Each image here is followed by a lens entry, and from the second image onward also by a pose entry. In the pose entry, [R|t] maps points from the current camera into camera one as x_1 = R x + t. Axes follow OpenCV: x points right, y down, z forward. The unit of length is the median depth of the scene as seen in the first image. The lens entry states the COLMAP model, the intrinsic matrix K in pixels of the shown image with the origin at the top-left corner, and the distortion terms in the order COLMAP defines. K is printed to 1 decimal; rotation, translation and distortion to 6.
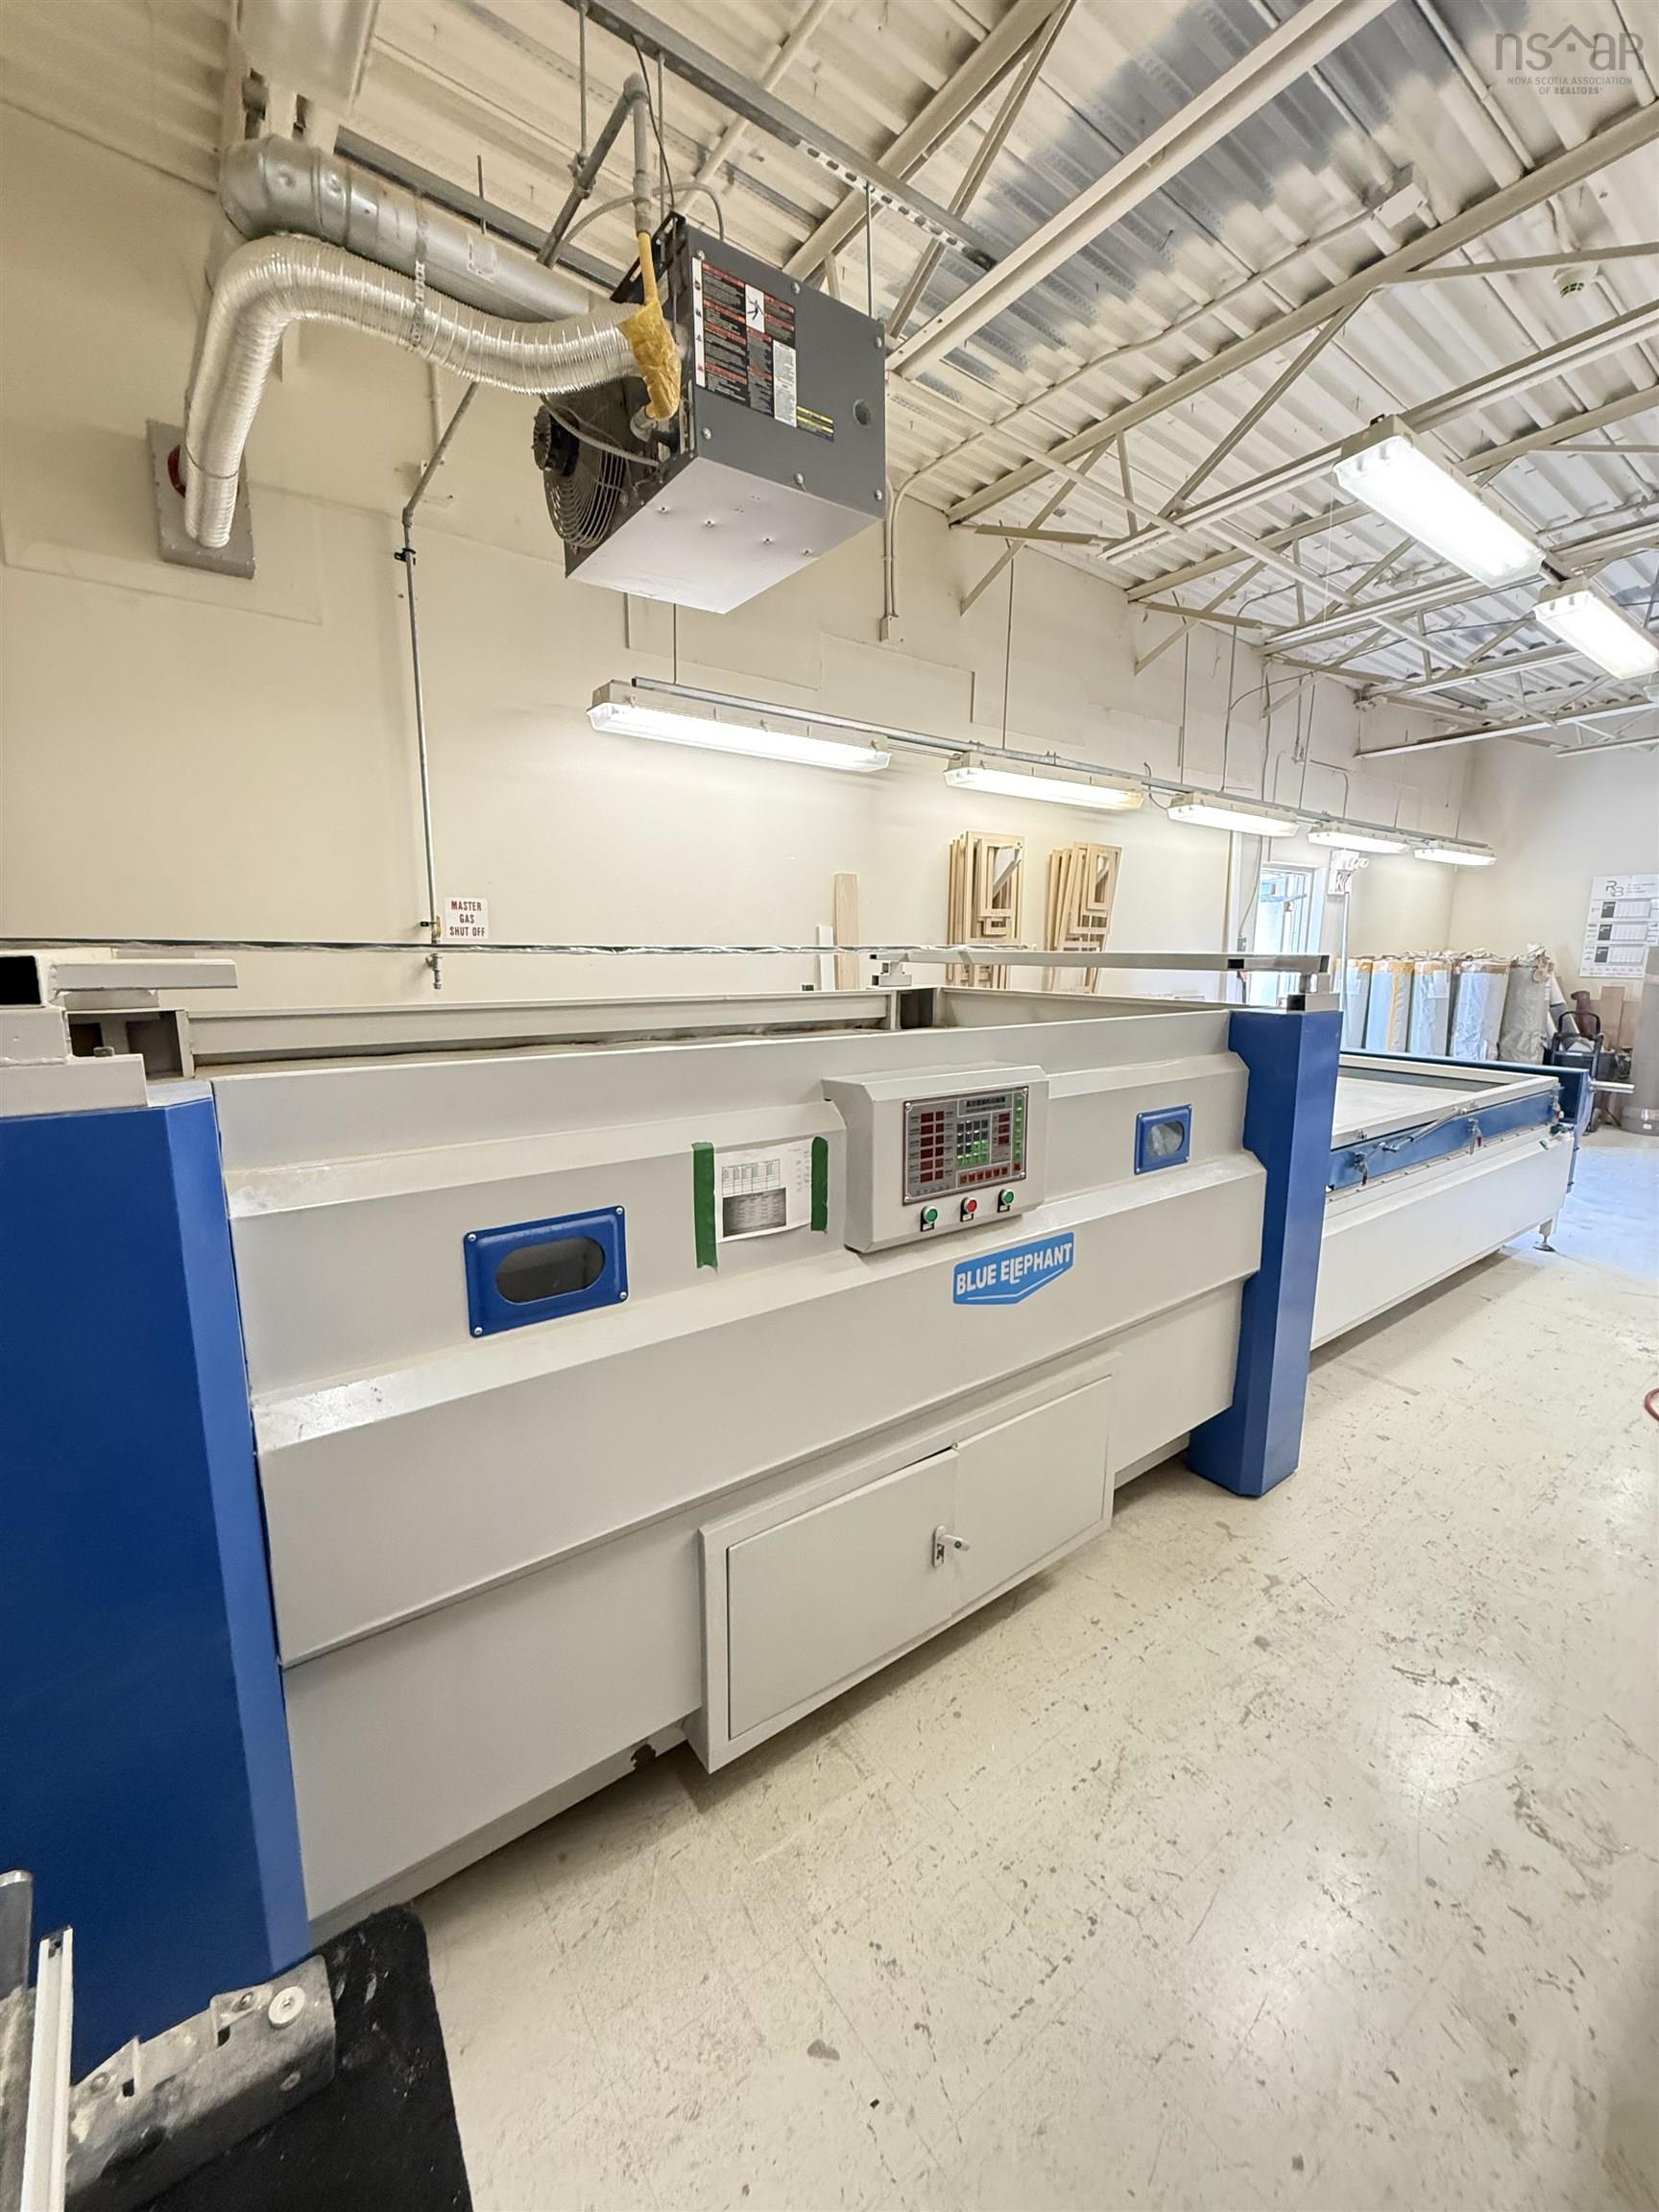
lens RADIAL K [[879.9, 0, 833.5], [0, 879.9, 1102.8], [0, 0, 1]] dist [0.001243, -0.000242]
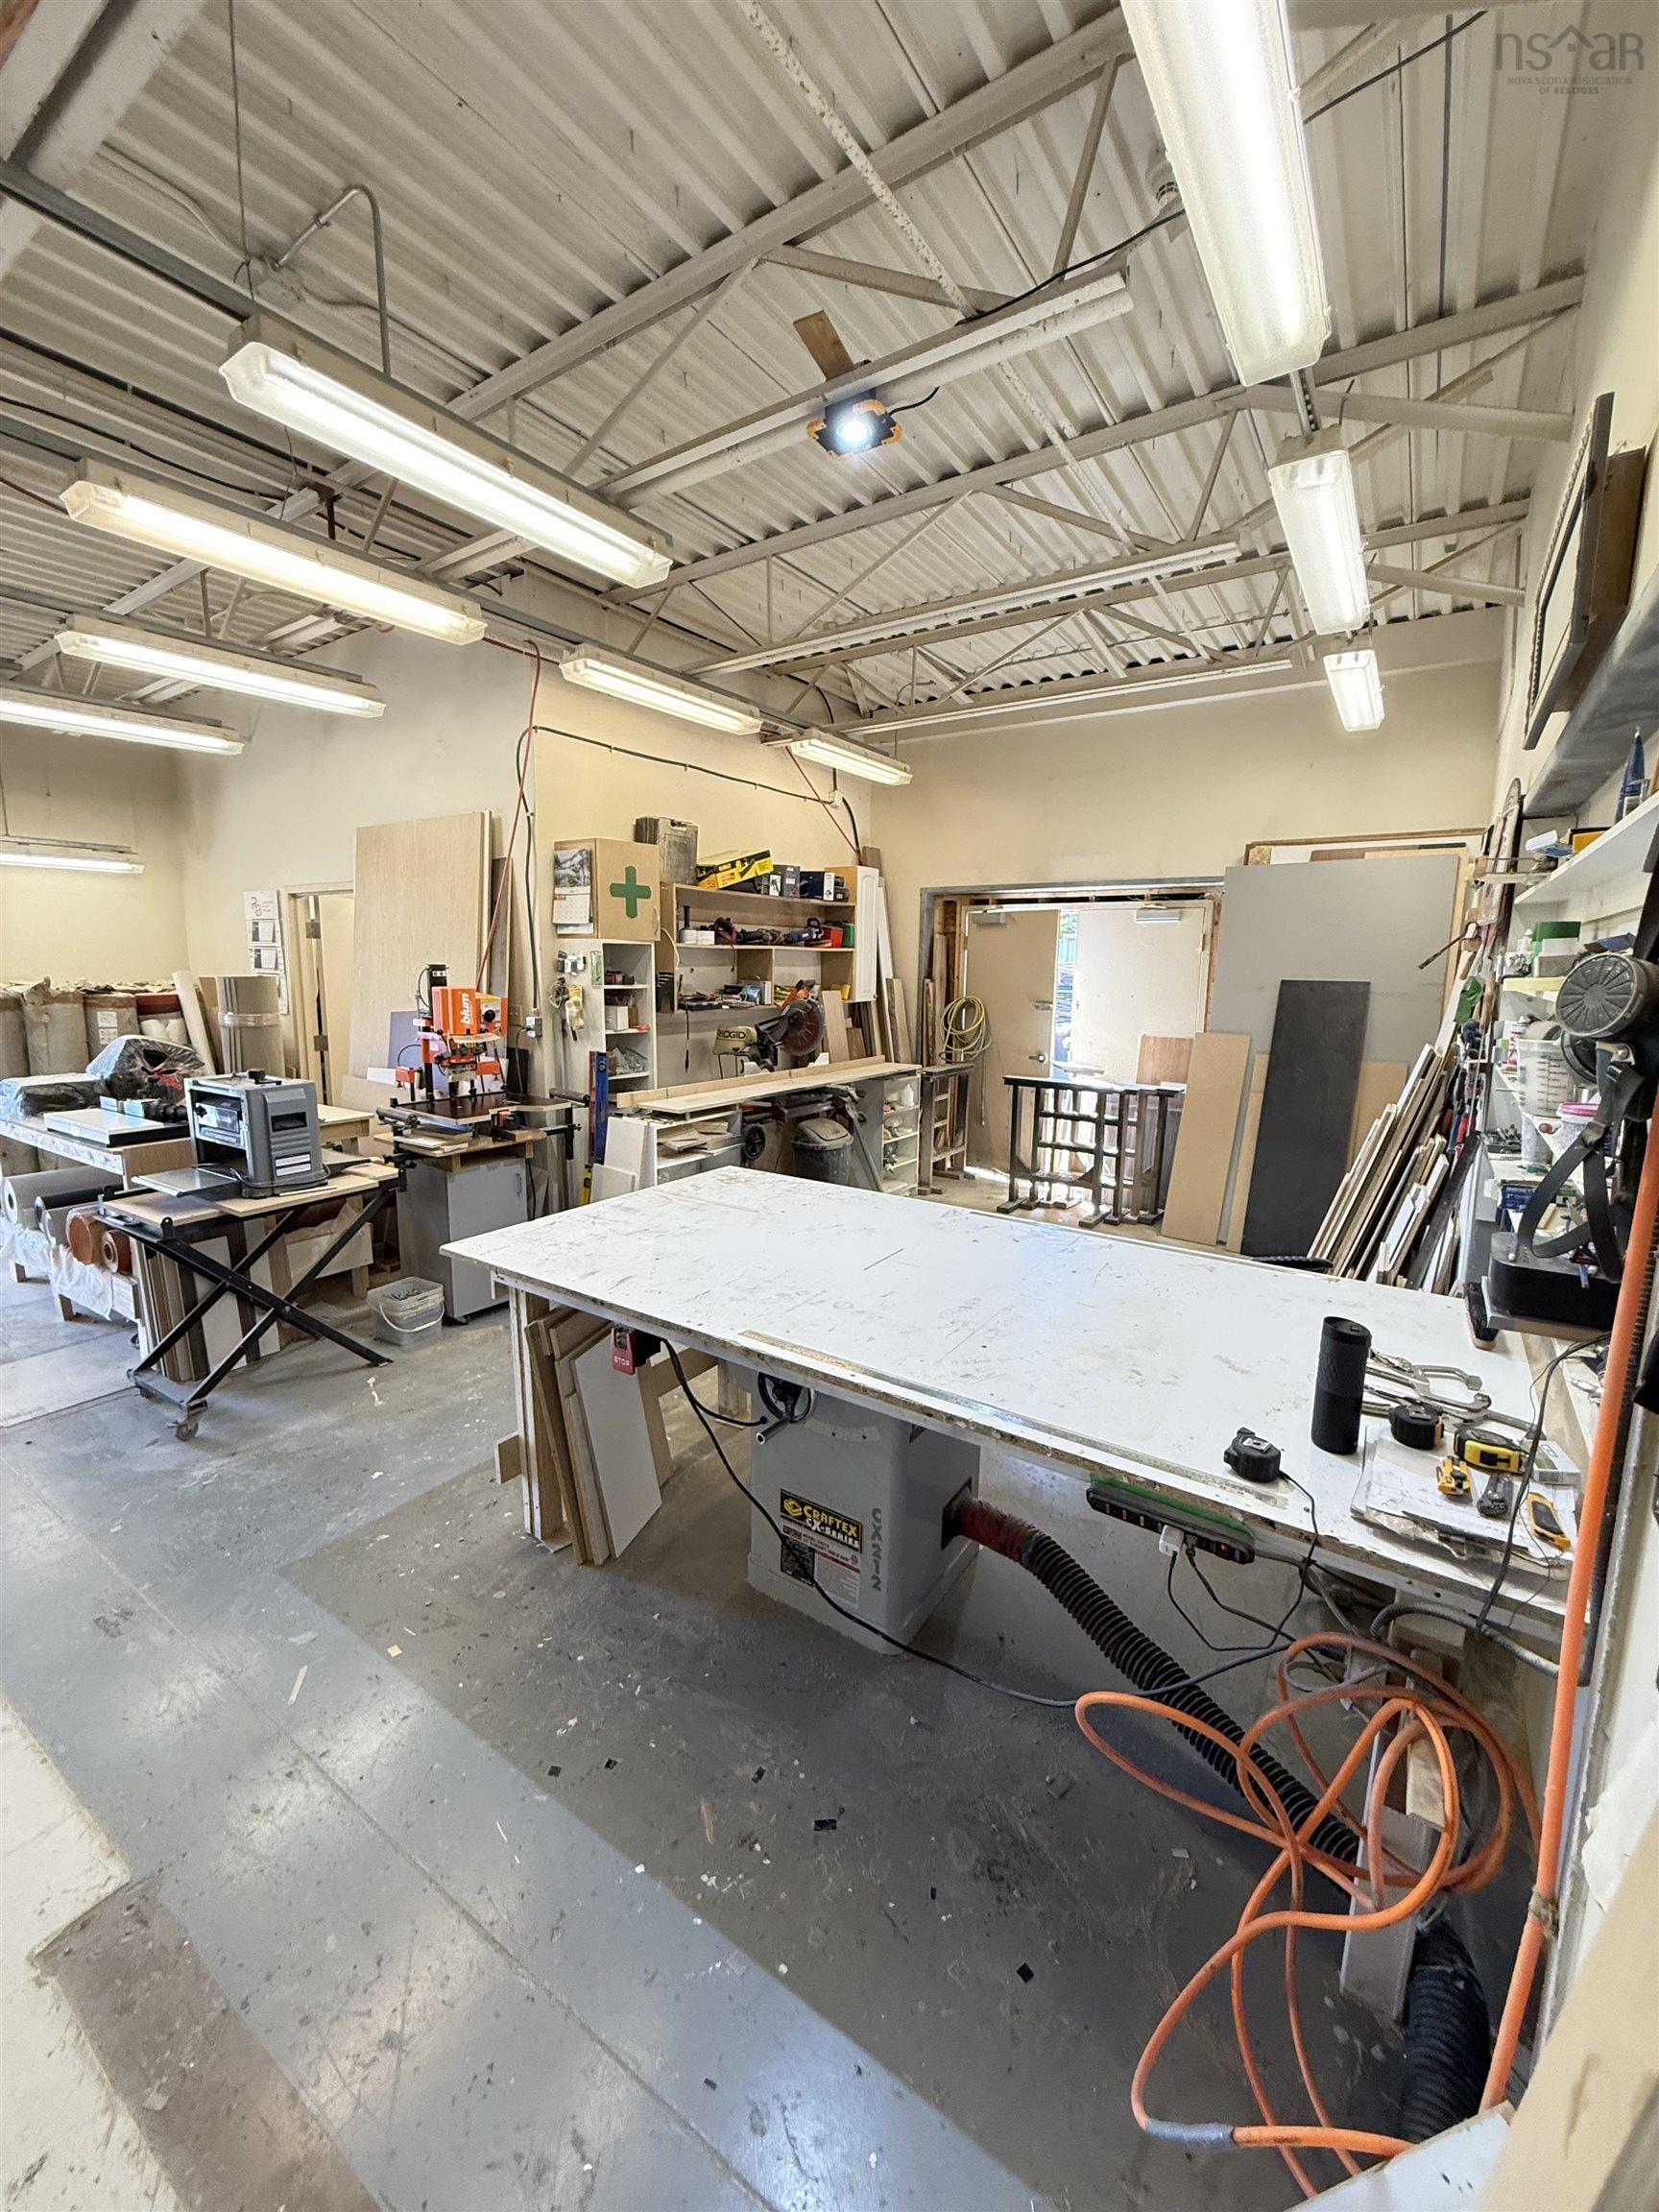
lens RADIAL K [[879.9, 0, 827.7], [0, 879.9, 1099.9], [0, 0, 1]] dist [0.001243, -0.000242]
pose [[0.941345, -0.041730, 0.334857, 1.123187], [0.046407, 0.998905, -0.005973, -0.031569], [-0.334241, 0.021162, 0.942250, 0.042517]]
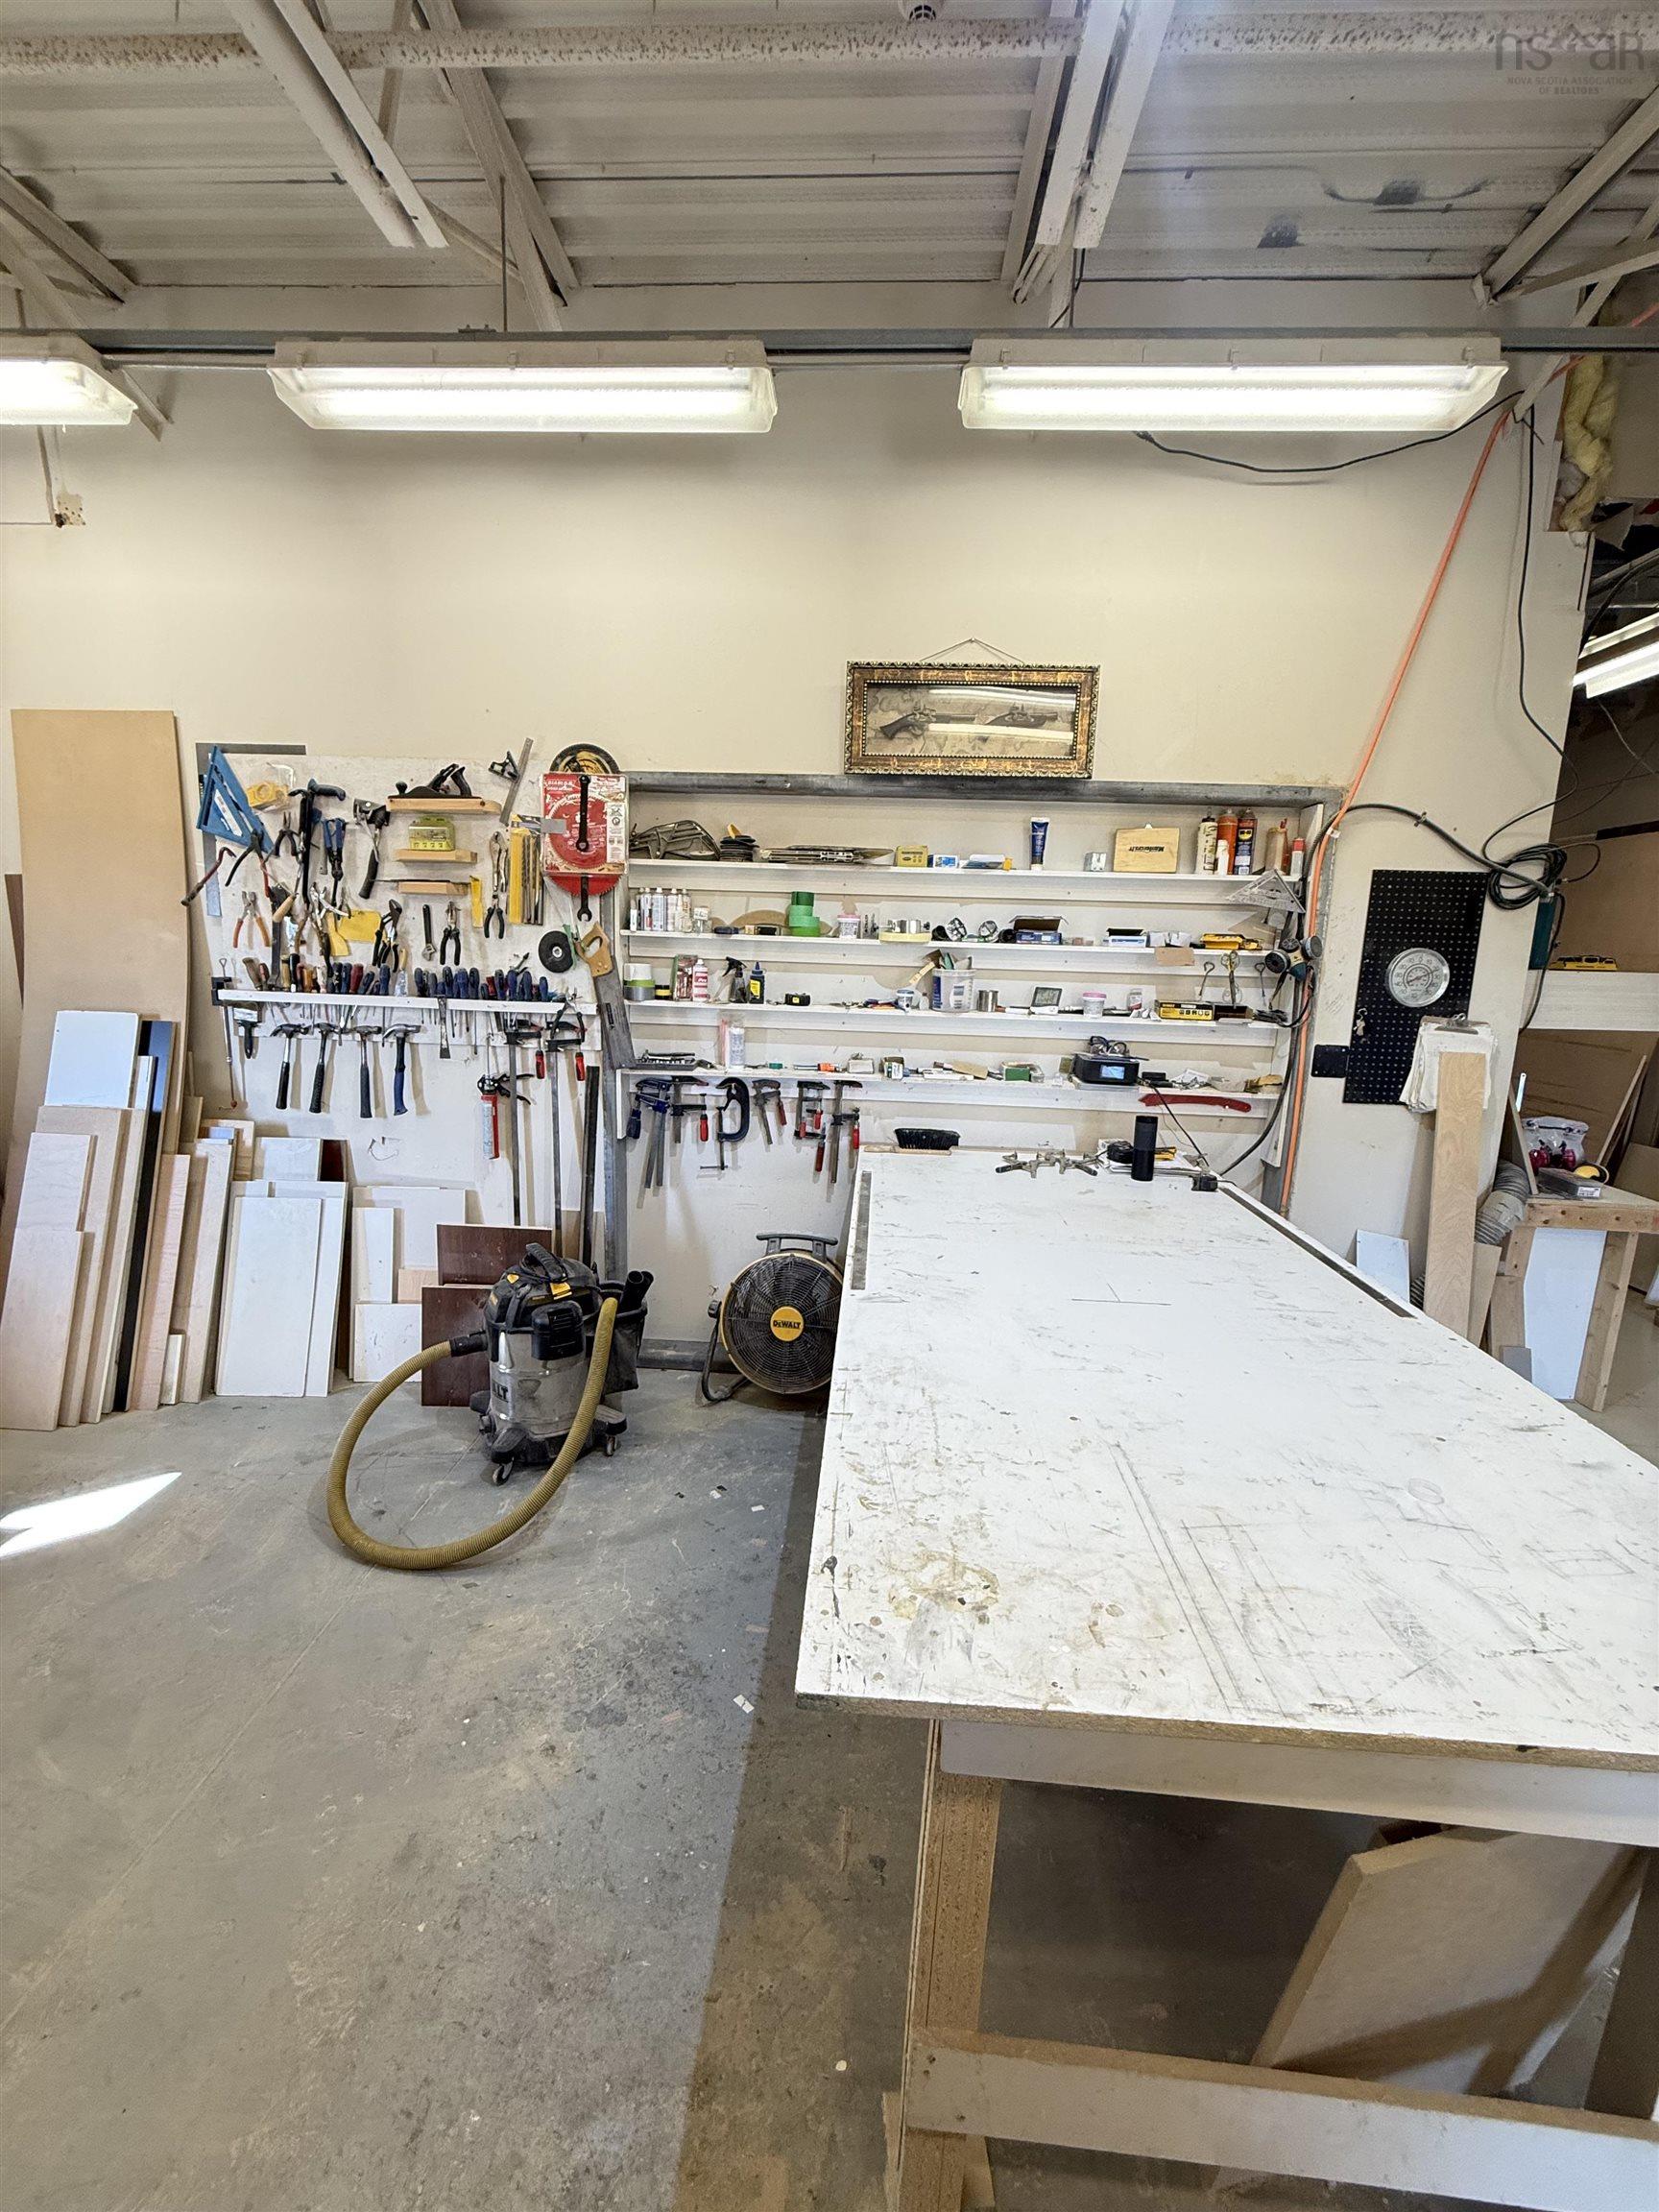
lens RADIAL K [[879.9, 0, 829.7], [0, 879.9, 1096.1], [0, 0, 1]] dist [0.001243, -0.000242]
pose [[-0.769632, -0.131801, 0.624736, 1.161101], [0.078057, 0.951700, 0.296941, -0.110273], [-0.633698, 0.277300, -0.722171, 0.546512]]
